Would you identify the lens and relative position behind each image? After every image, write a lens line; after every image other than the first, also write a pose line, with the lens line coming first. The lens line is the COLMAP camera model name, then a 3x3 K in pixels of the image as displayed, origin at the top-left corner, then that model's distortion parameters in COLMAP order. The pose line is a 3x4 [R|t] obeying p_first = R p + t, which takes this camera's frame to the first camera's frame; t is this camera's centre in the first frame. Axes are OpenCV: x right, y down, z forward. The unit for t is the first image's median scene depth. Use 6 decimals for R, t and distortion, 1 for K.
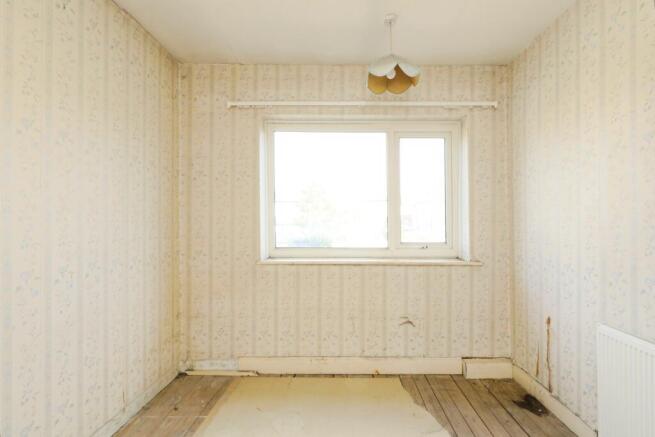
lens RADIAL K [[334.3, 0, 328.4], [0, 334.3, 215.5], [0, 0, 1]] dist [-0.004324, -0.000354]
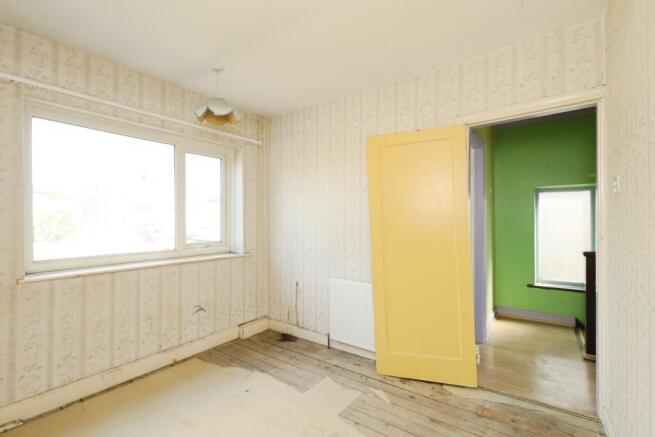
lens RADIAL K [[295.3, 0, 327.5], [0, 295.3, 220.1], [0, 0, 1]] dist [0.004411, 0.000015]
pose [[0.596882, -0.005024, 0.802313, -0.342267], [0.002826, 0.999987, 0.004159, -0.004346], [-0.802324, -0.000215, 0.596889, -0.000827]]
